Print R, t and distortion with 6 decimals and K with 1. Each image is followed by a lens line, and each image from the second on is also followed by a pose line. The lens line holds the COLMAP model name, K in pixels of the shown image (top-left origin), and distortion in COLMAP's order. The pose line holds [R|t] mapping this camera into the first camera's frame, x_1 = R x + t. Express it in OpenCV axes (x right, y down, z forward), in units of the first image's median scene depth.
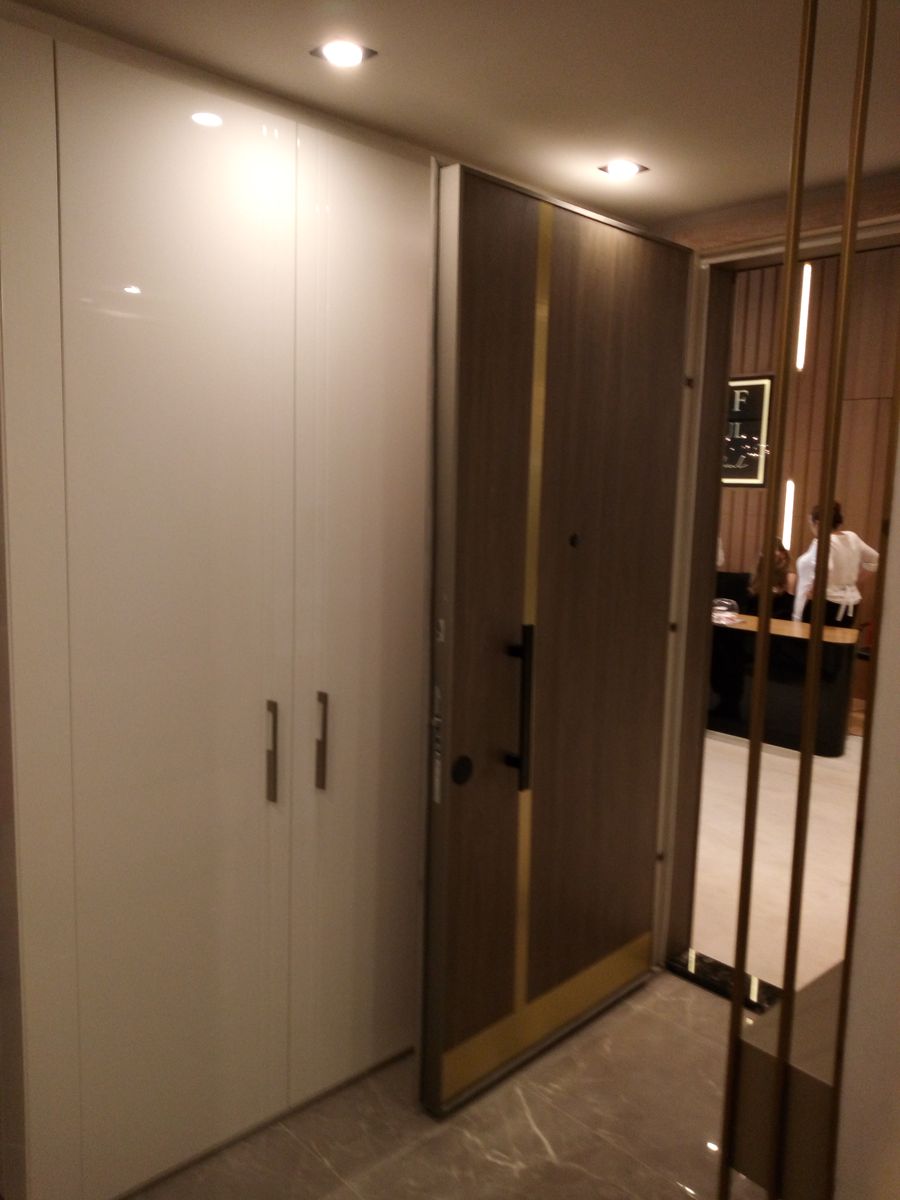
lens RADIAL K [[954.3, 0, 445.6], [0, 954.3, 599.3], [0, 0, 1]] dist [0.052514, 0.002391]
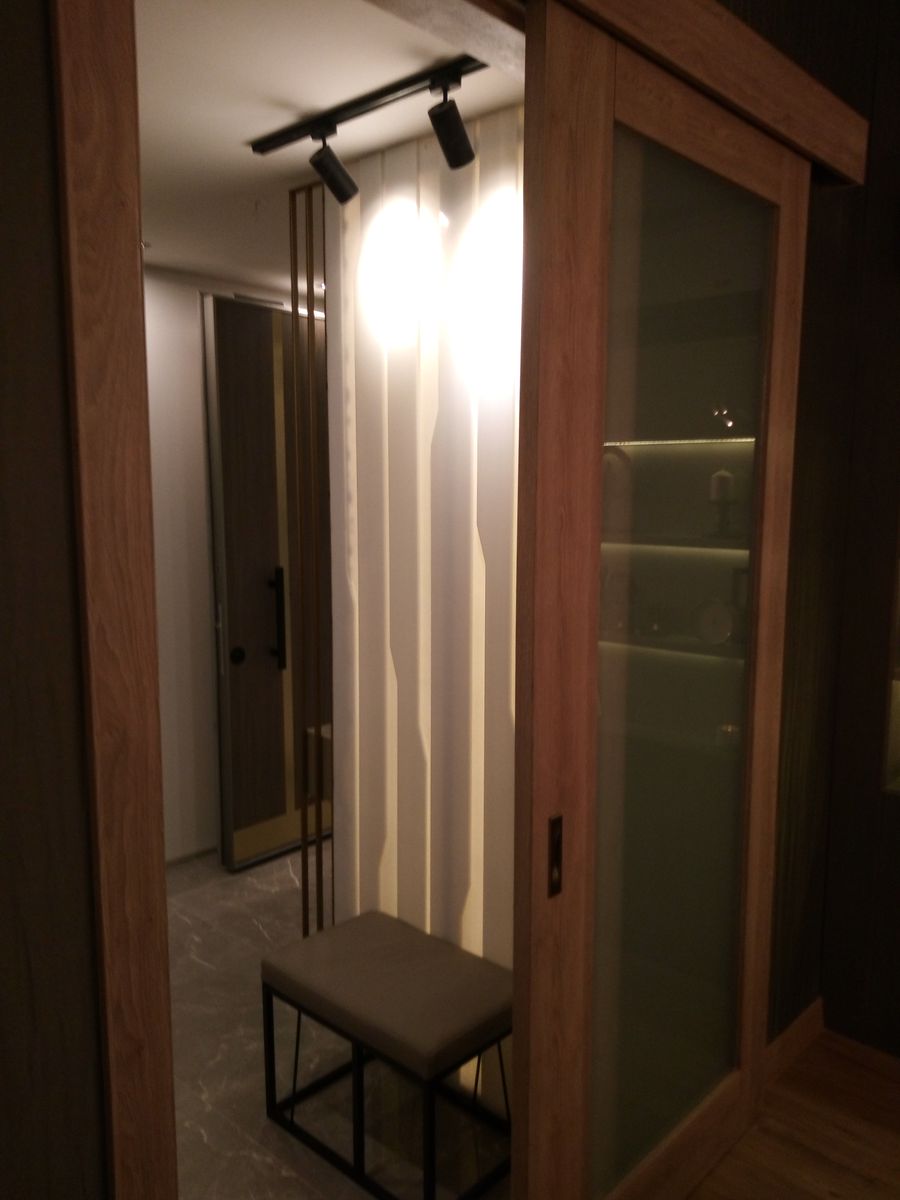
lens RADIAL K [[954.3, 0, 452.8], [0, 954.3, 600.5], [0, 0, 1]] dist [0.052514, 0.002391]
pose [[0.998428, -0.025328, 0.049991, 0.302010], [0.025506, 0.999670, -0.002939, 0.096697], [-0.049900, 0.004209, 0.998745, -0.652365]]
